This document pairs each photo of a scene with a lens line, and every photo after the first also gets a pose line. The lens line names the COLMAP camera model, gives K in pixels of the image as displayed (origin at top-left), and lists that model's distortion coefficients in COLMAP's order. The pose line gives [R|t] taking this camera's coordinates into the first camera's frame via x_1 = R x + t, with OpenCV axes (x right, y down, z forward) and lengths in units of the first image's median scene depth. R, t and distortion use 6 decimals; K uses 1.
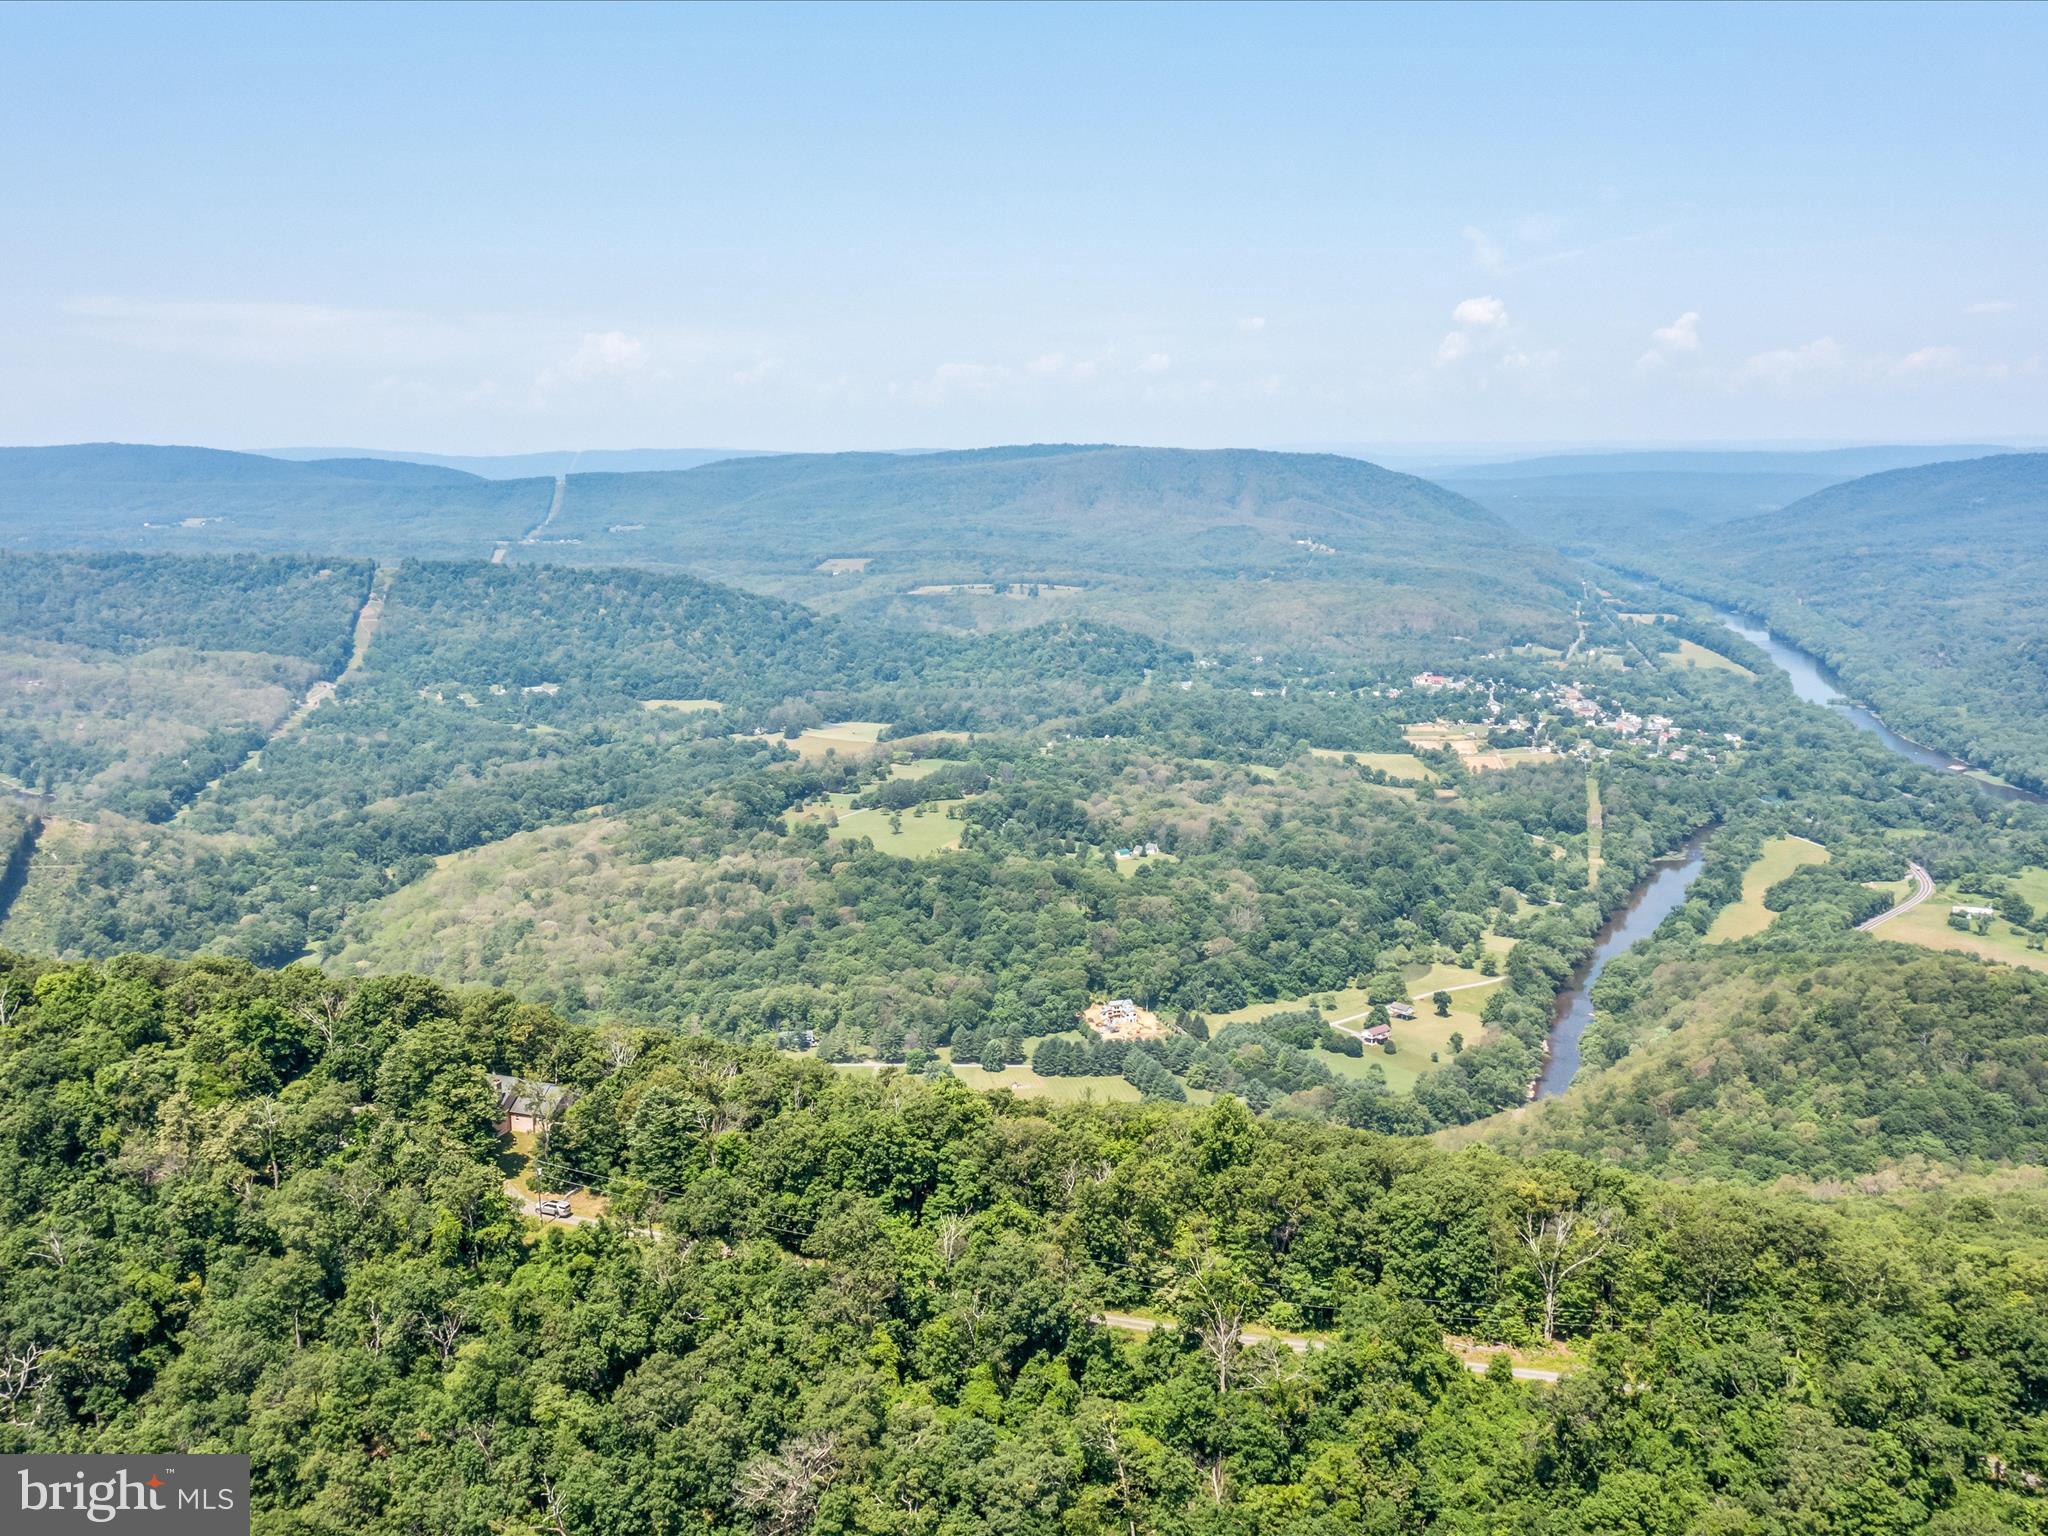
lens RADIAL K [[1843.6, 0, 1016.7], [0, 1843.6, 765.5], [0, 0, 1]] dist [-0.018705, 0.005278]
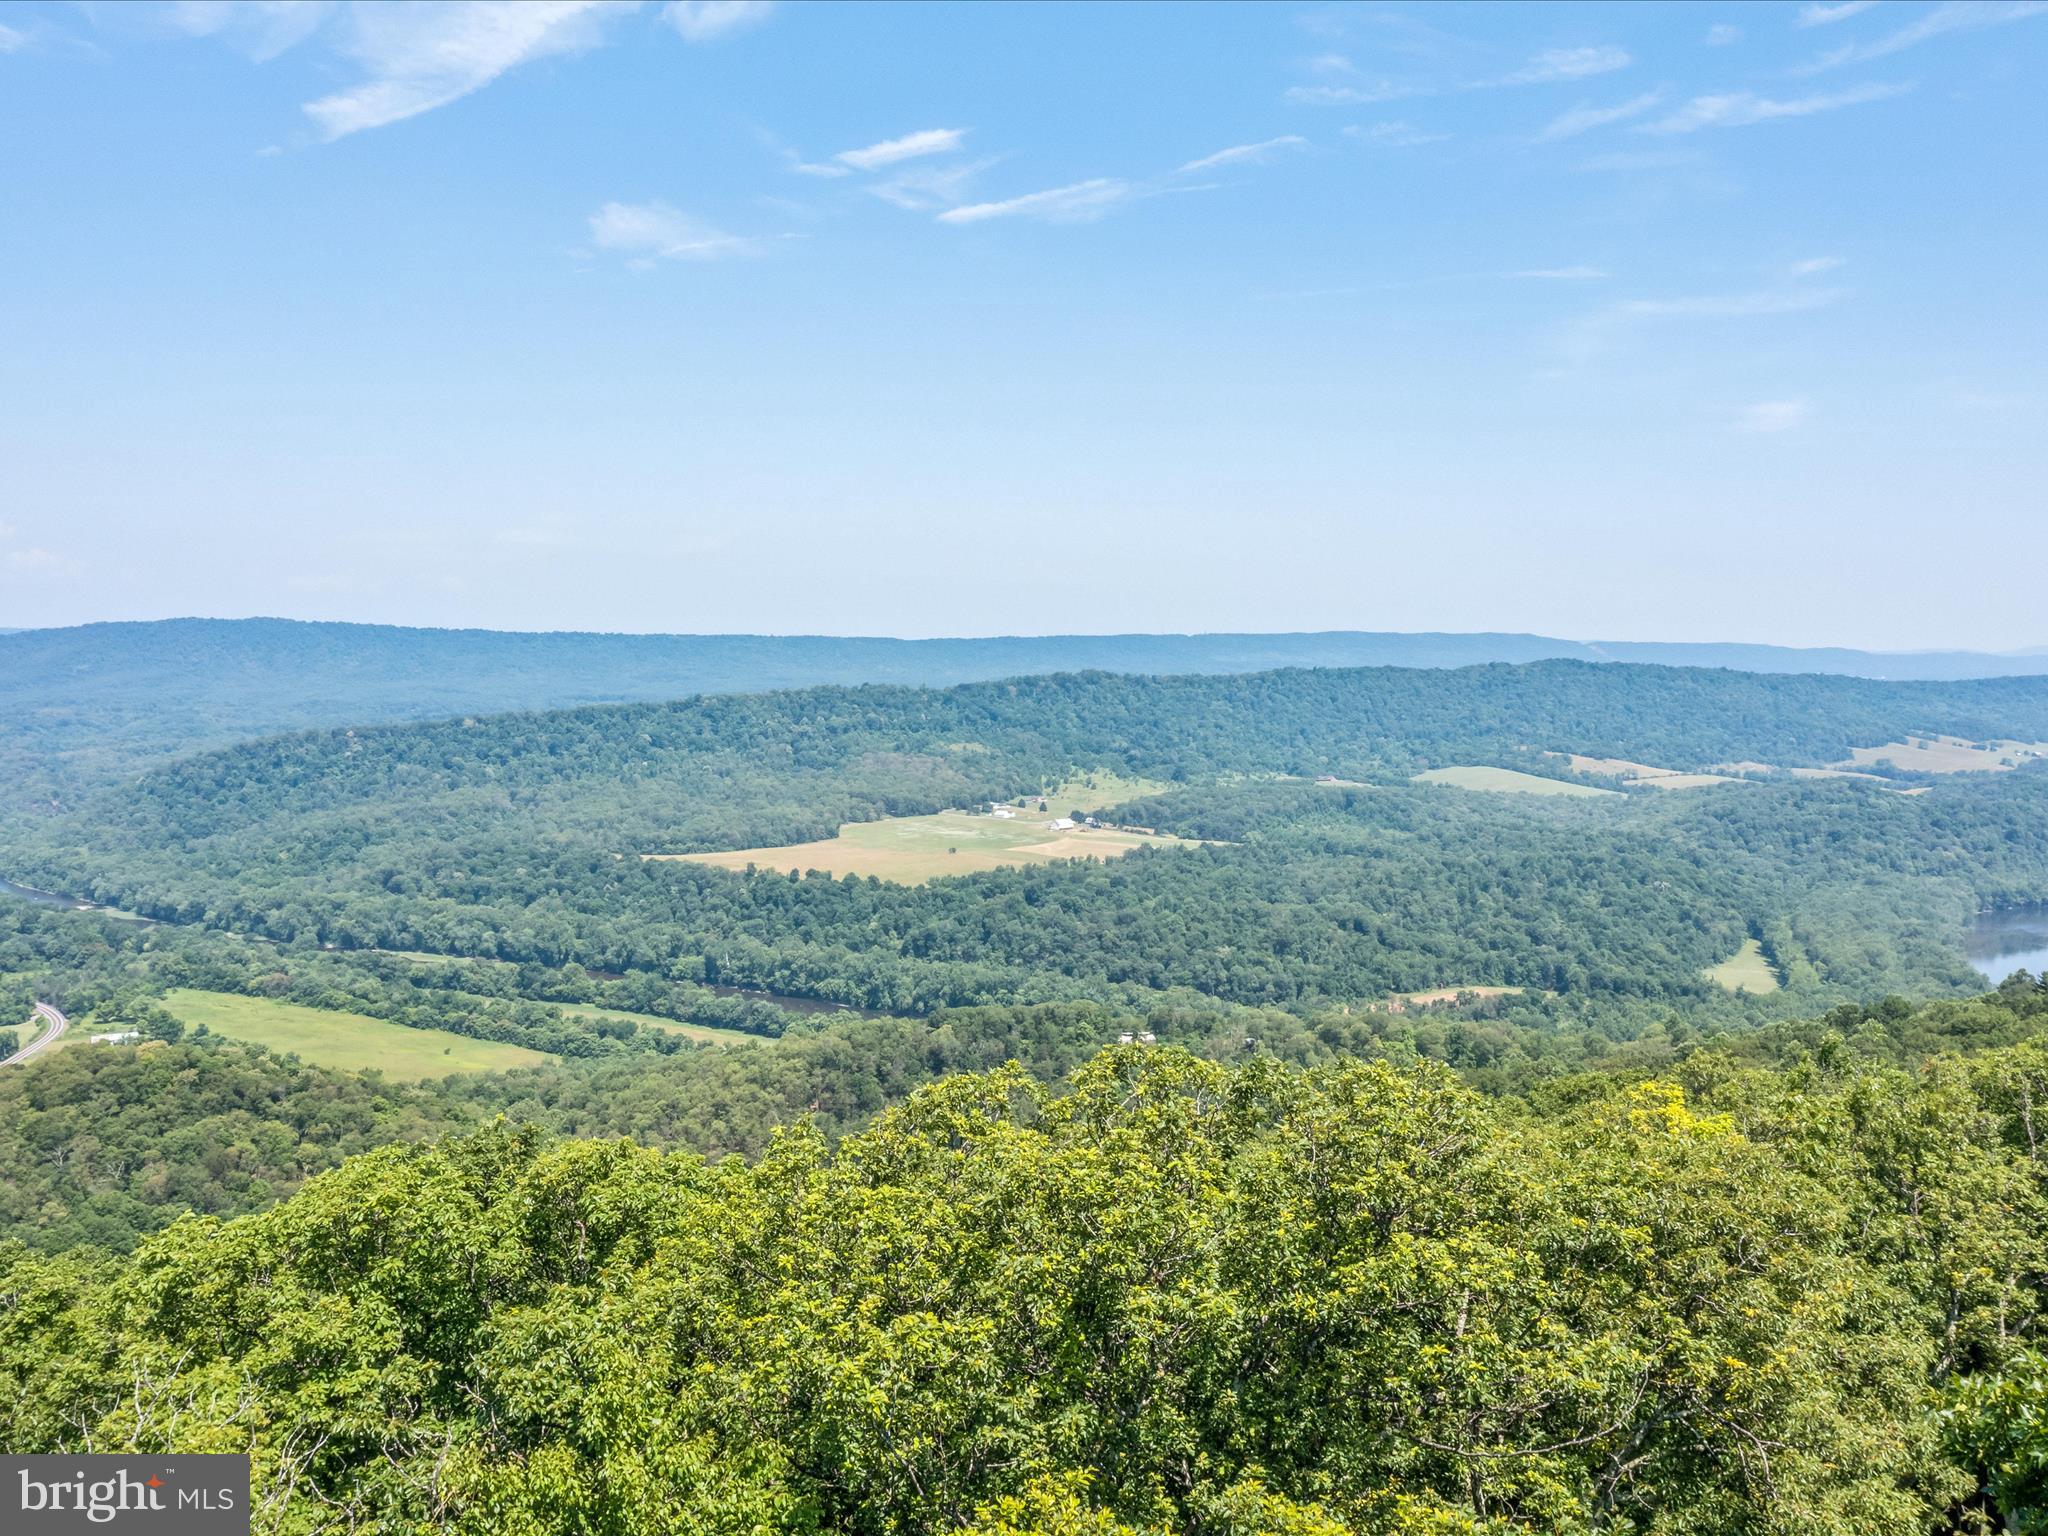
lens RADIAL K [[1872.1, 0, 1016.5], [0, 1872.1, 766.2], [0, 0, 1]] dist [-0.025847, 0.014001]
pose [[0.587775, -0.035729, 0.808235, 0.074812], [0.120989, 0.991672, -0.044149, 0.040129], [-0.799926, 0.123737, 0.587203, 0.145085]]
